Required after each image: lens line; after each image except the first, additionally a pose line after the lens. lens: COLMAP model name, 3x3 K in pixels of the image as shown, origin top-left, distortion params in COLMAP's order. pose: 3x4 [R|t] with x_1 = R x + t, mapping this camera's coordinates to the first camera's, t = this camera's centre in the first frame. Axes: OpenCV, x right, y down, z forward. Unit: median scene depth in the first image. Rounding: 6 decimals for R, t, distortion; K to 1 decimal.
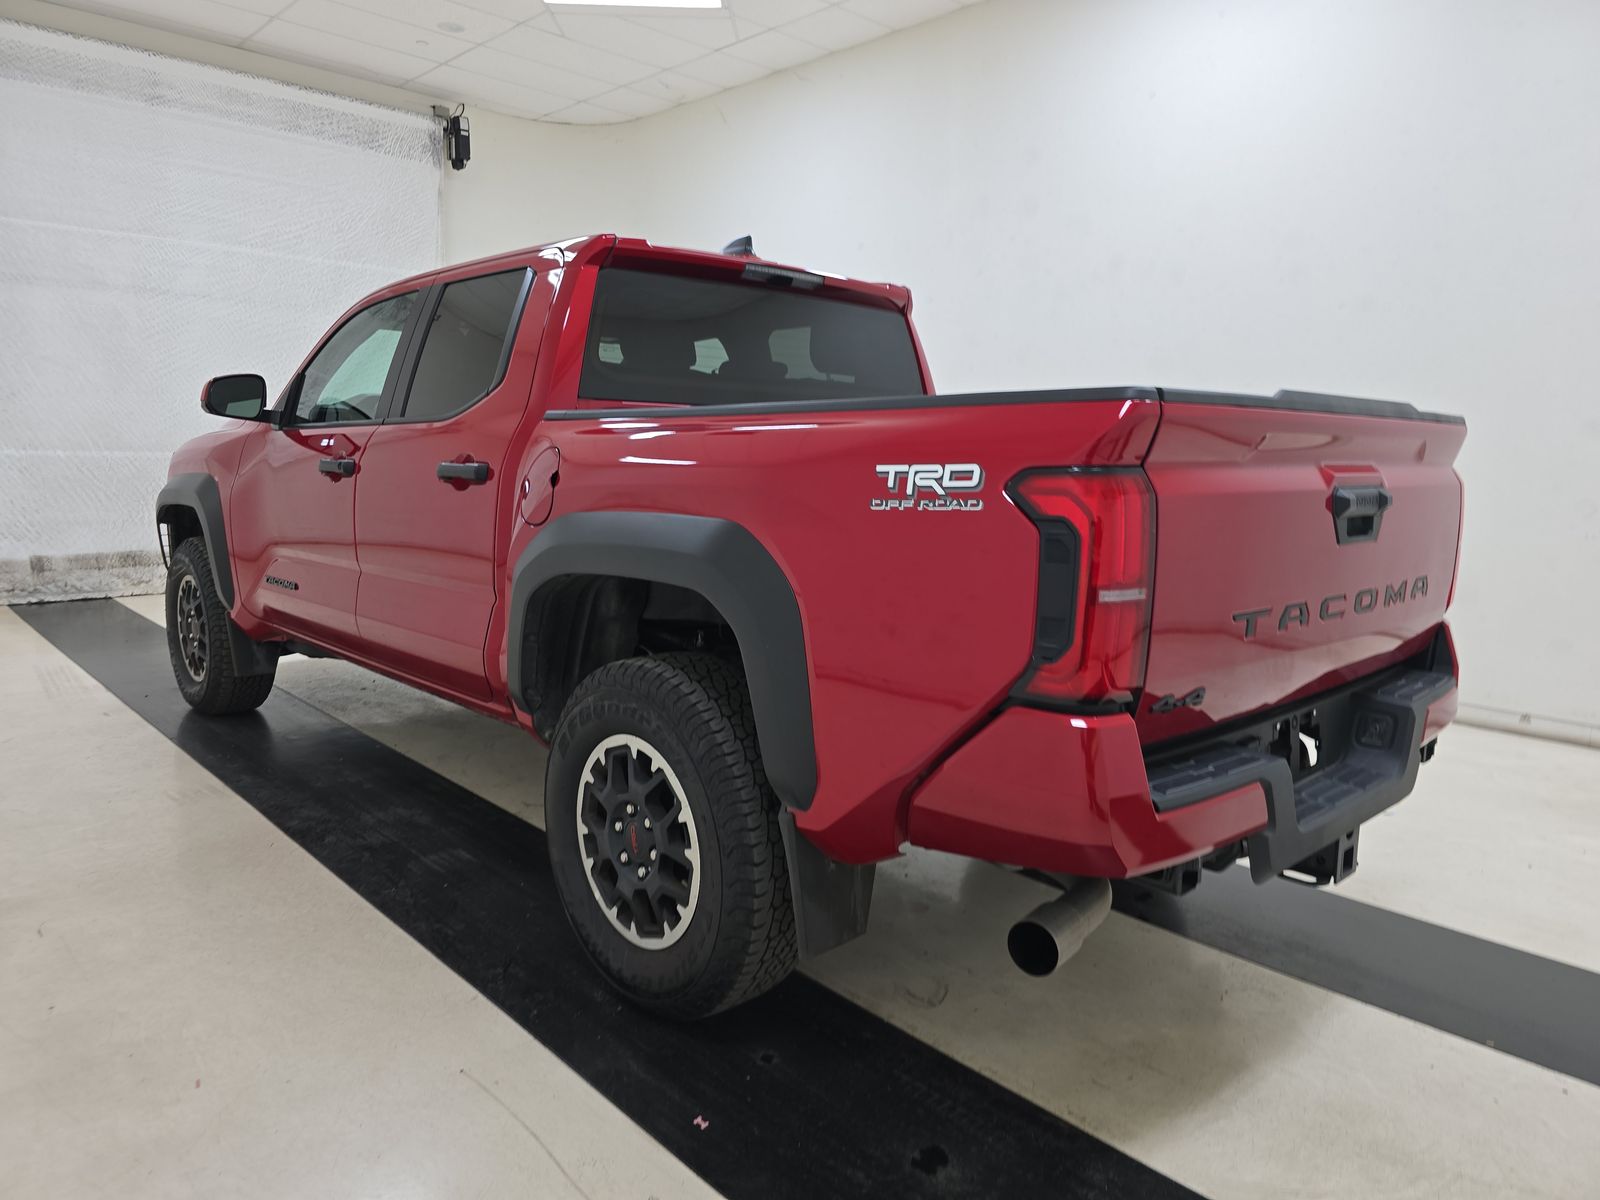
lens RADIAL K [[1074.7, 0, 793.9], [0, 1074.7, 600.5], [0, 0, 1]] dist [0.039305, -0.045757]
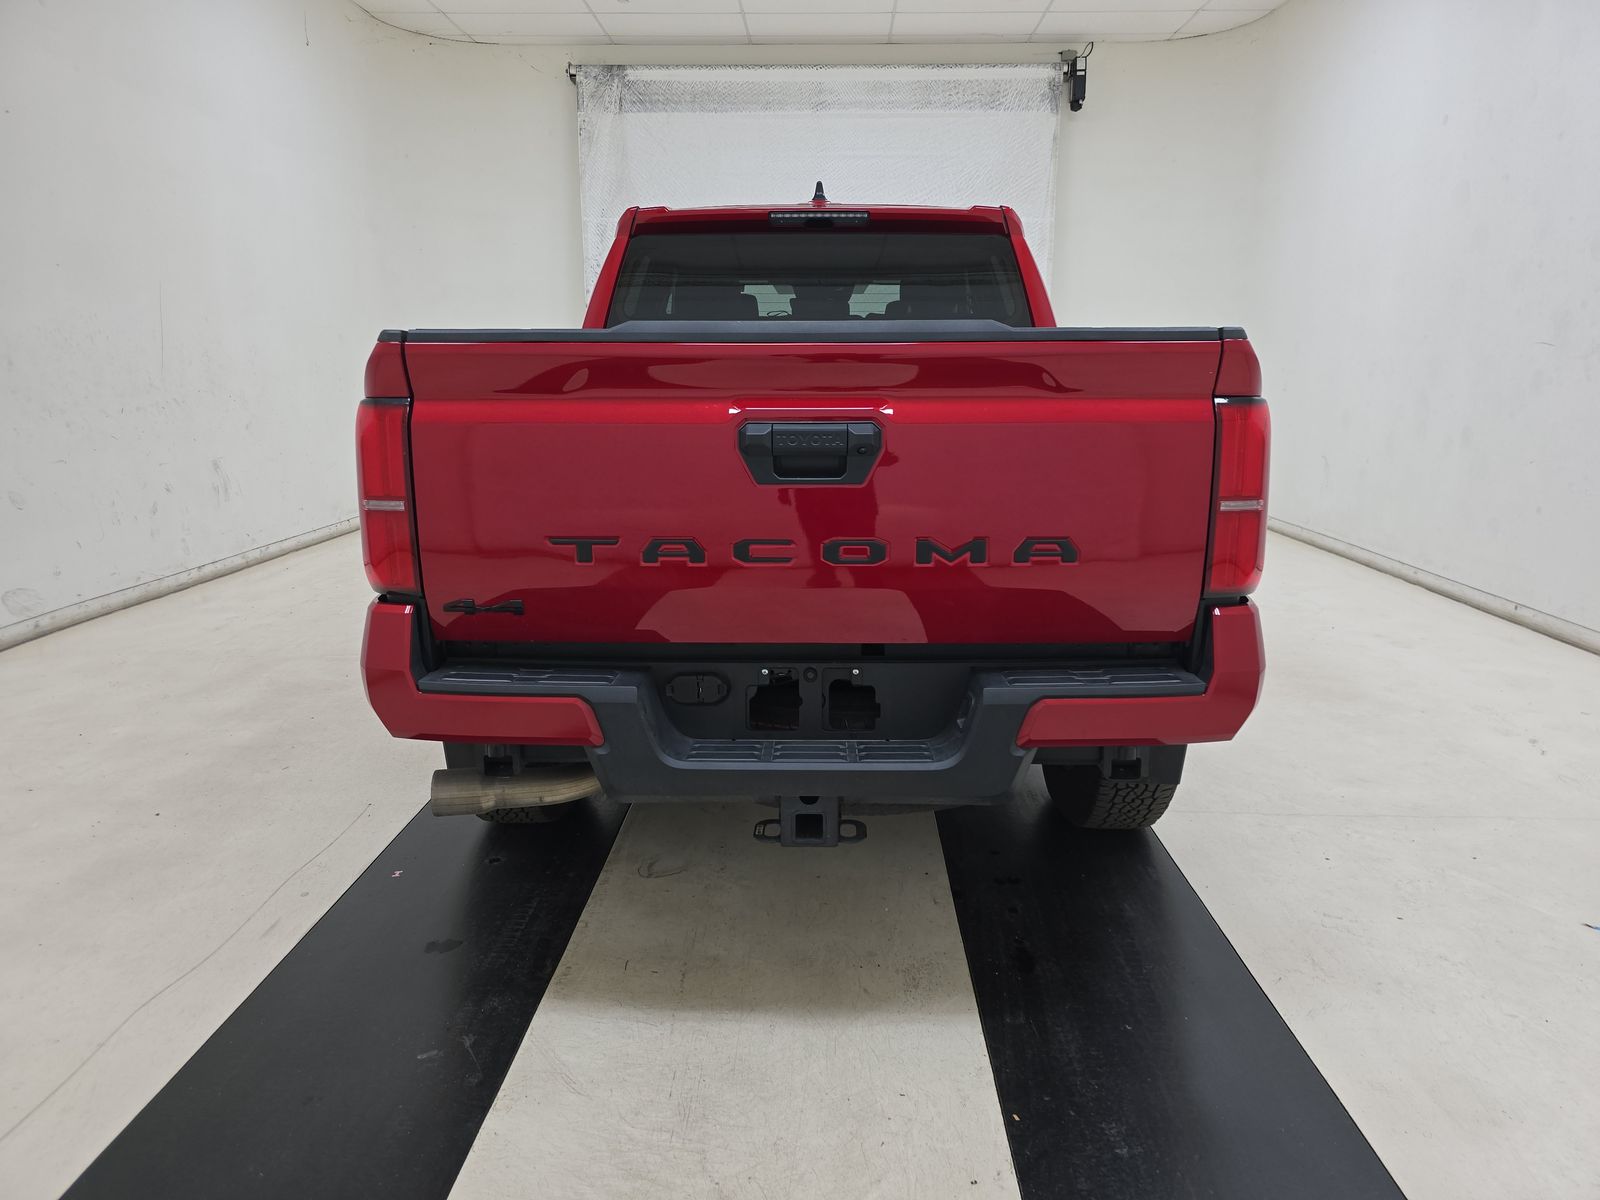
lens RADIAL K [[1074.7, 0, 817.6], [0, 1074.7, 601.1], [0, 0, 1]] dist [0.039305, -0.045757]
pose [[0.713537, 0.121538, -0.689995, 0.332955], [-0.081349, 0.992550, 0.090707, -0.010575], [0.695879, -0.008593, 0.718108, 0.102561]]
